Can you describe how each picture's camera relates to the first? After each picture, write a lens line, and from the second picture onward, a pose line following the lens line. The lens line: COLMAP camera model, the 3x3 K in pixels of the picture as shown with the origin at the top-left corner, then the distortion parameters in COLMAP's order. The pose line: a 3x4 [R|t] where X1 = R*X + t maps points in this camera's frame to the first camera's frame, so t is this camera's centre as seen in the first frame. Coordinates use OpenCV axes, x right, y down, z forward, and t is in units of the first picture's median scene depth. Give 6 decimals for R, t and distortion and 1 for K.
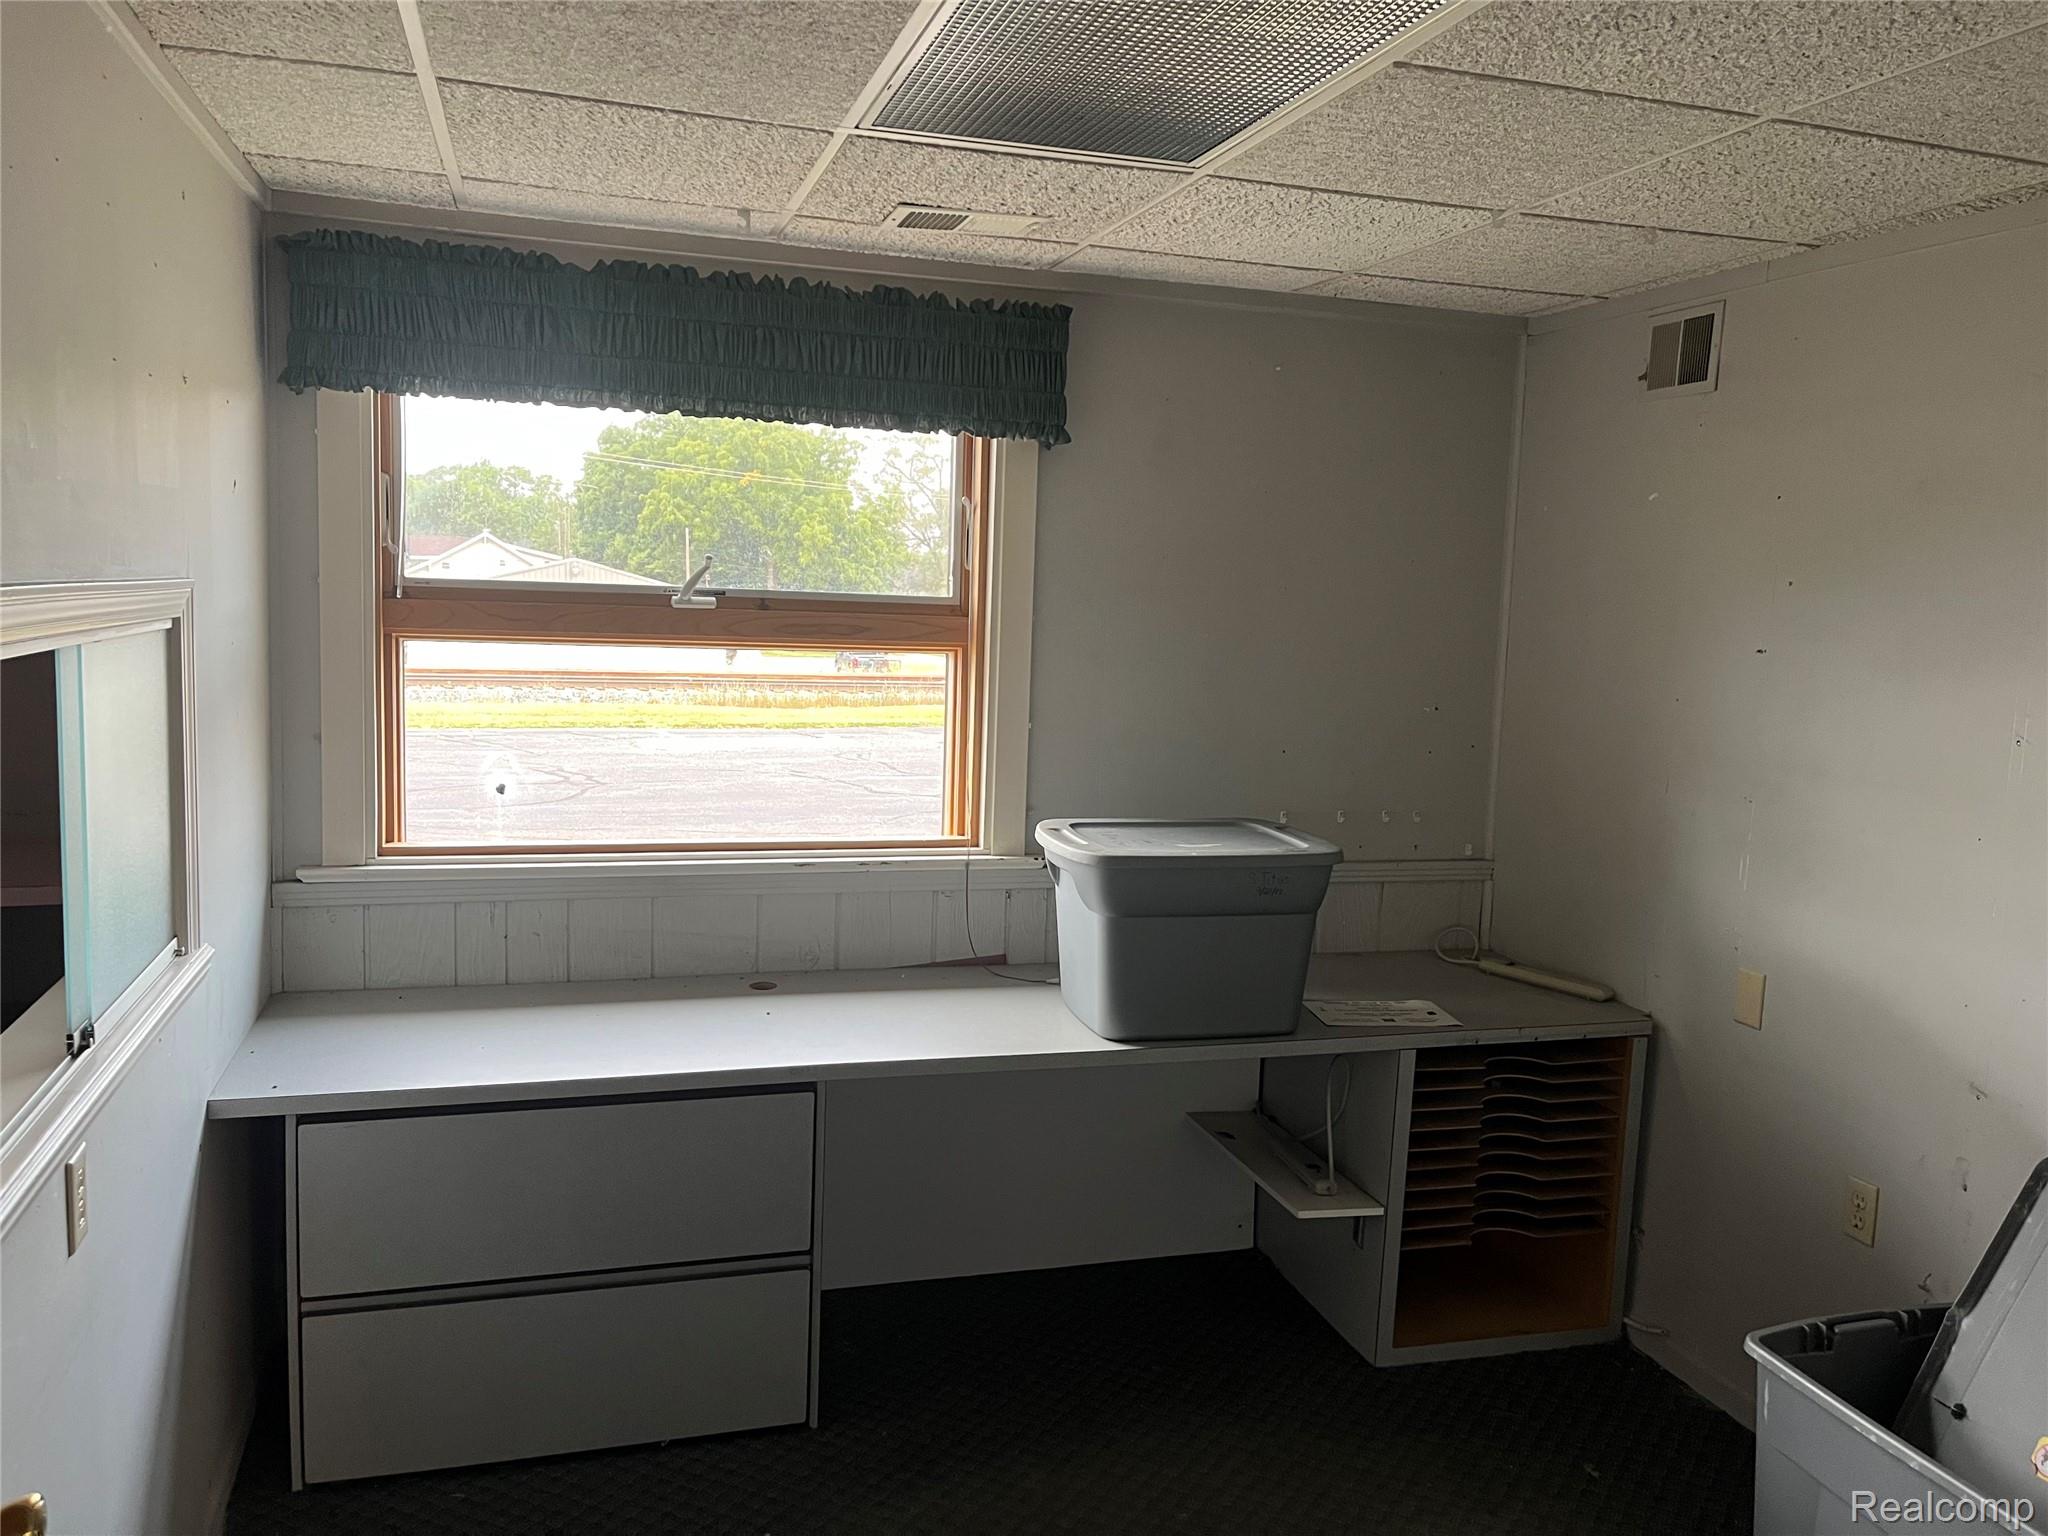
lens RADIAL K [[1557.0, 0, 1024.0], [0, 1557.0, 768.0], [0, 0, 1]] dist [0.005303, -0.053621]
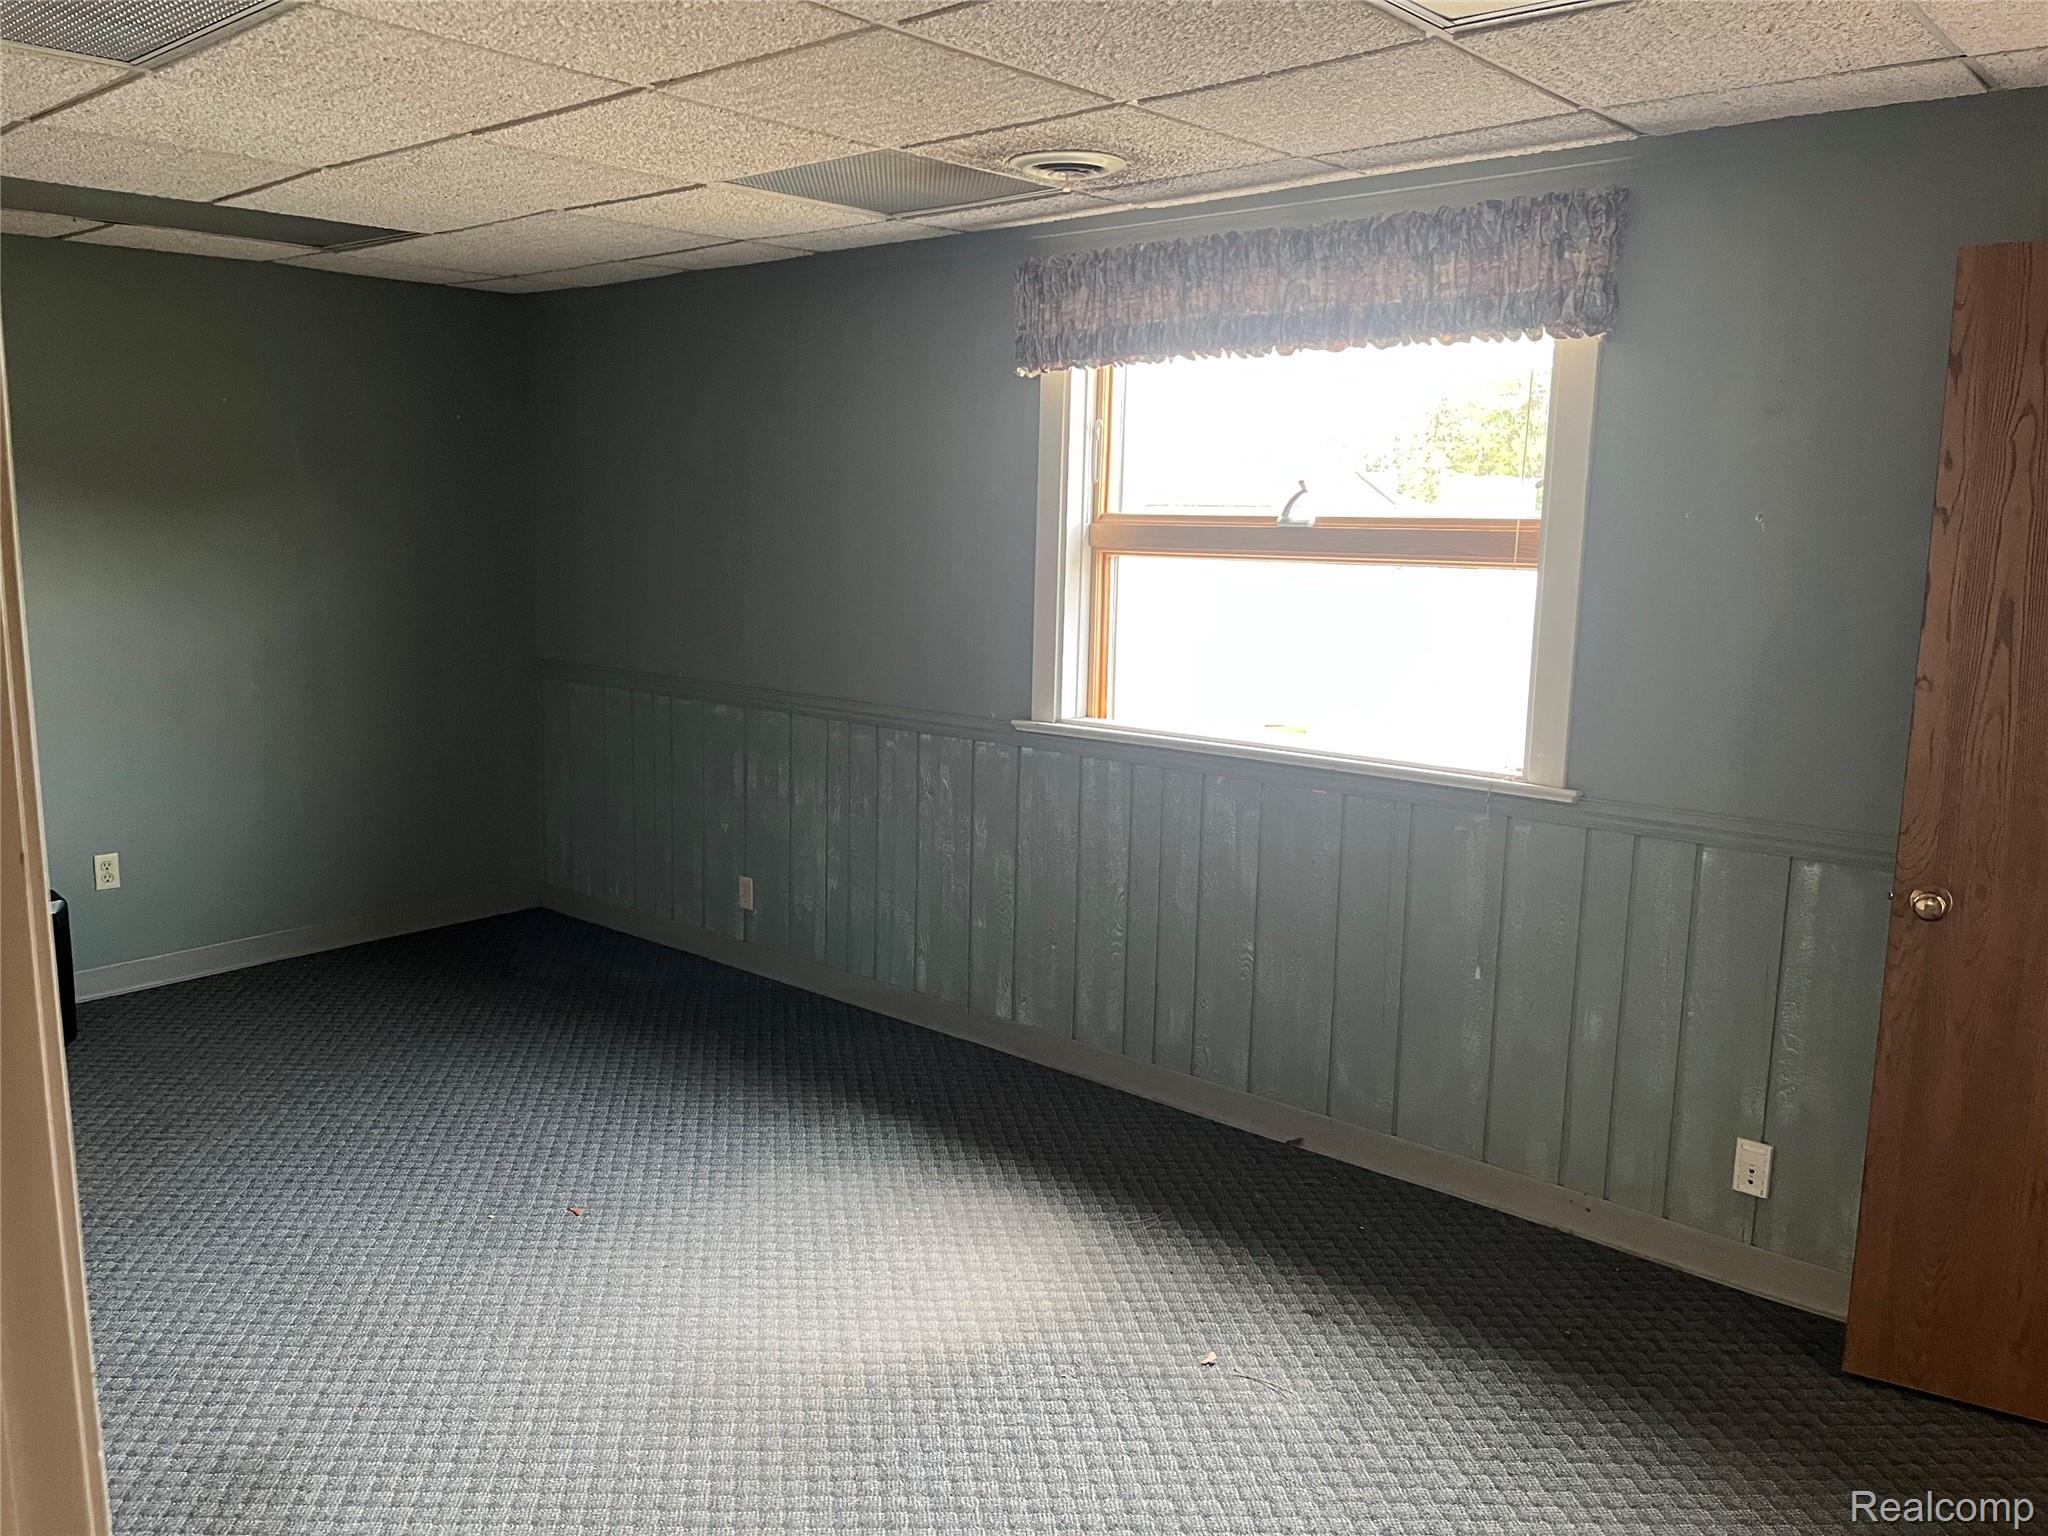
lens RADIAL K [[1557.0, 0, 1024.0], [0, 1557.0, 768.0], [0, 0, 1]] dist [0.005303, -0.053621]
pose [[0.536262, 0.113166, -0.836431, 0.617297], [-0.088504, 0.993047, 0.077613, -0.004111], [0.839398, 0.032406, 0.542550, 0.246072]]
